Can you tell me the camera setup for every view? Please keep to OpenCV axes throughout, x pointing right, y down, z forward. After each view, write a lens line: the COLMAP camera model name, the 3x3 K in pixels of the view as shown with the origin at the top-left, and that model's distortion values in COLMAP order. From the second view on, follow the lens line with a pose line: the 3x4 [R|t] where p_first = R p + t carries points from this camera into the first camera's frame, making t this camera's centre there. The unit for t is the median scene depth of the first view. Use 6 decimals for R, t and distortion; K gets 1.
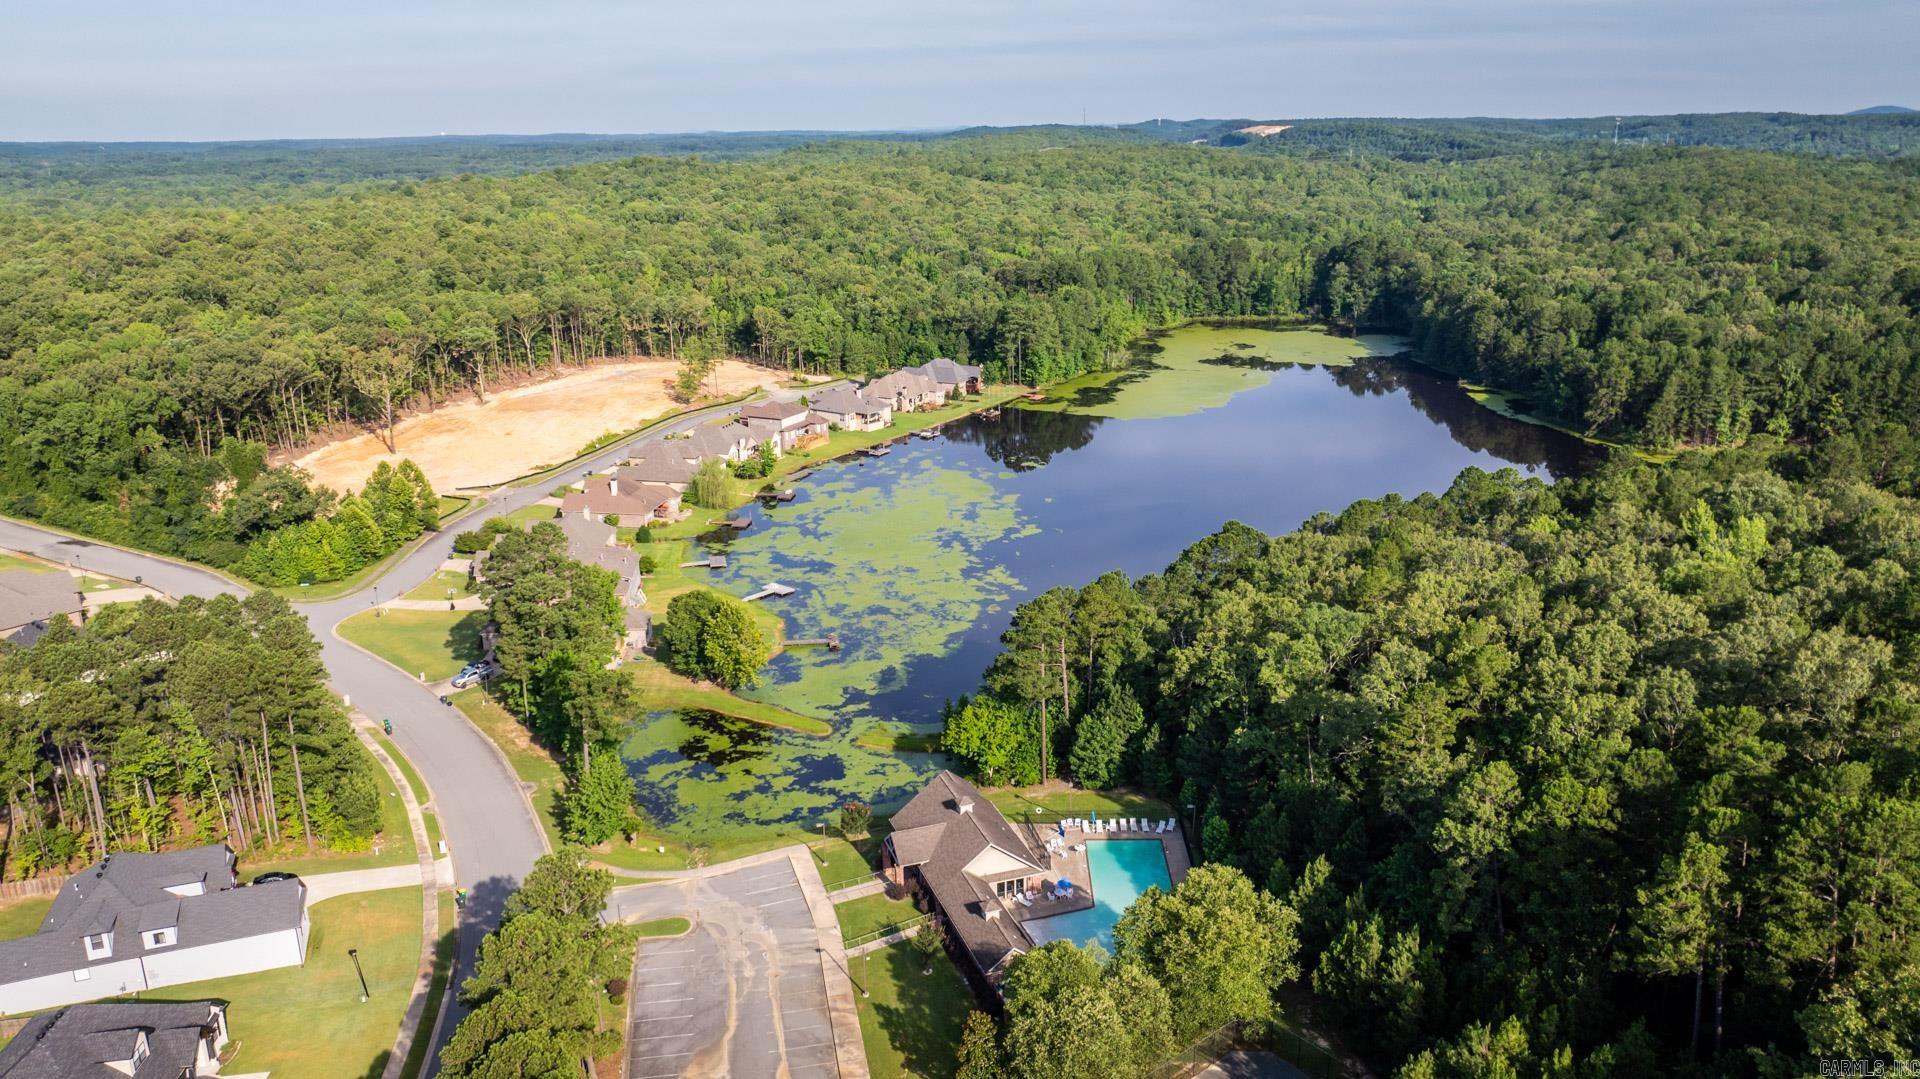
lens RADIAL K [[1347.0, 0, 960.0], [0, 1347.0, 539.5], [0, 0, 1]] dist [-0.007343, -0.001611]
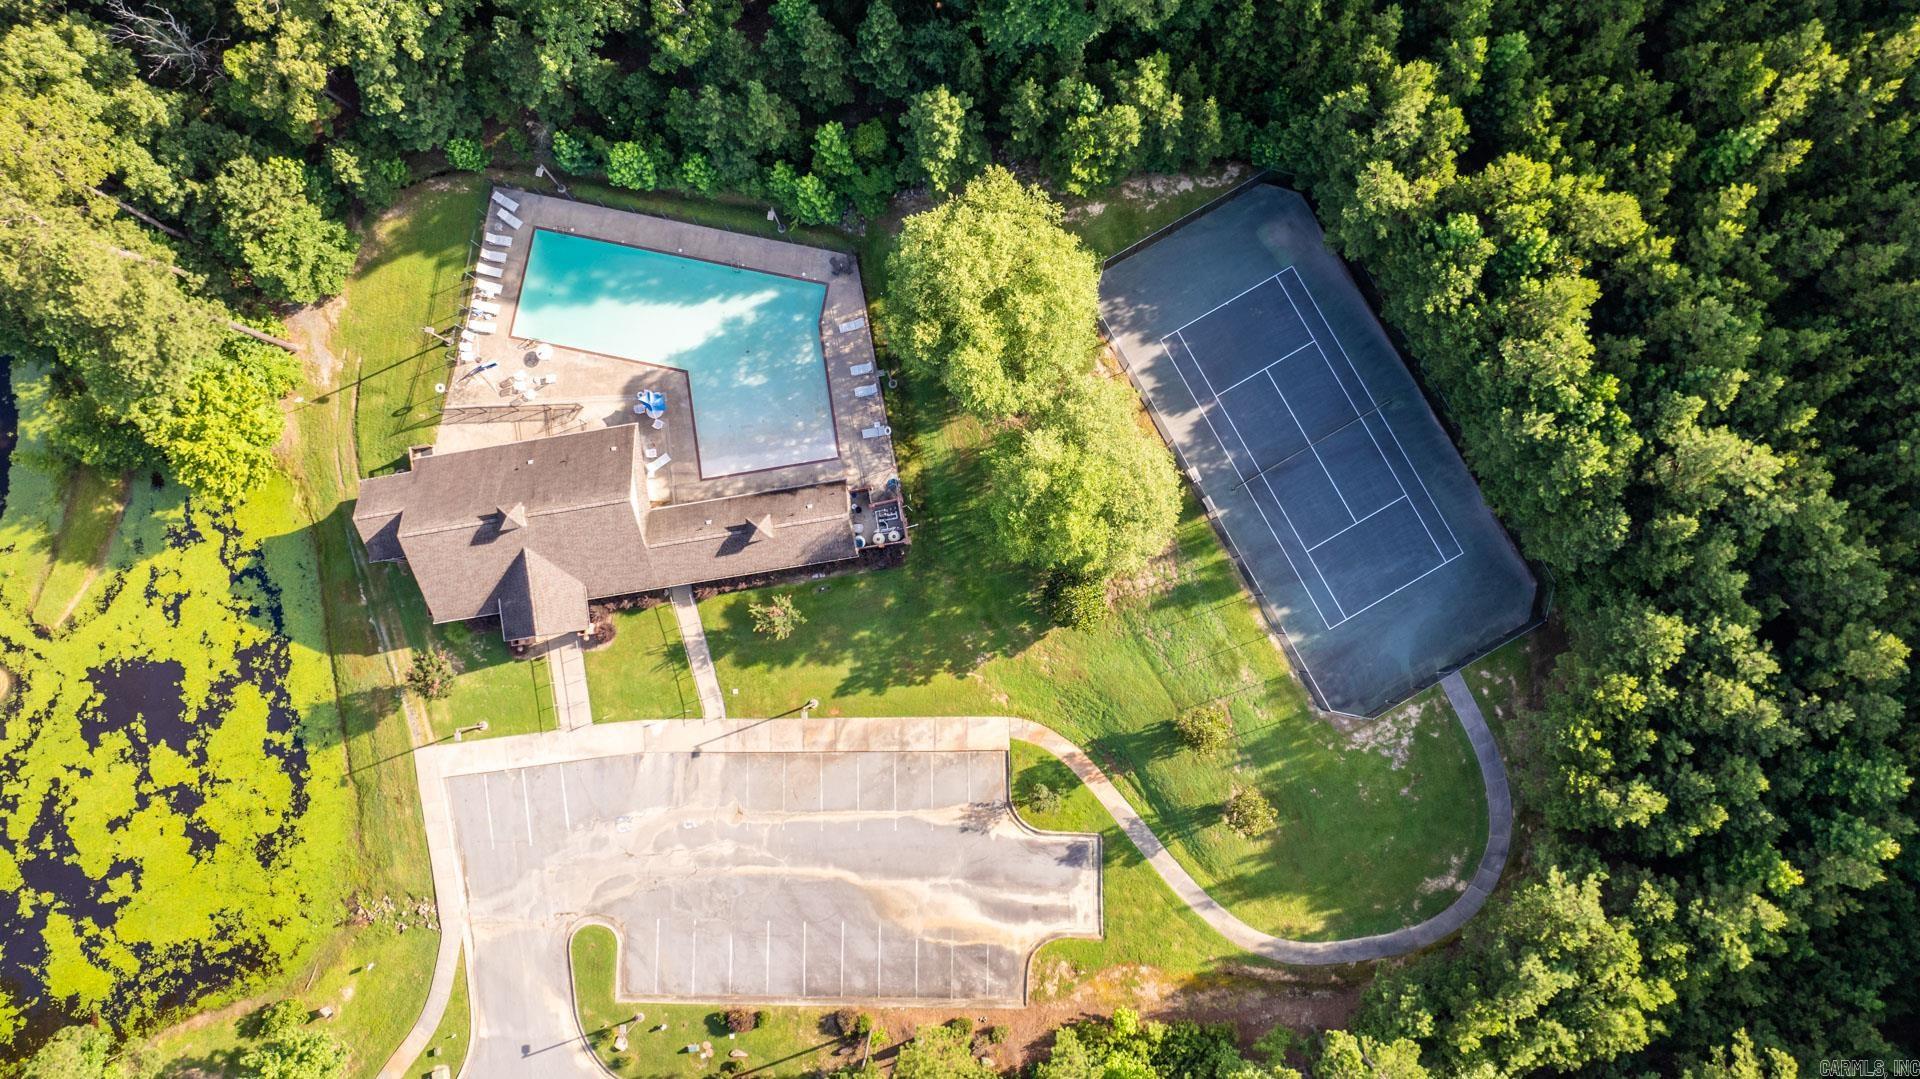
lens RADIAL K [[1347.0, 0, 960.0], [0, 1347.0, 539.5], [0, 0, 1]] dist [-0.007343, -0.001611]
pose [[0.182320, -0.979755, 0.082699, -0.021075], [0.305856, 0.136449, 0.942249, -0.331550], [-0.934458, -0.146496, 0.324541, 0.567622]]
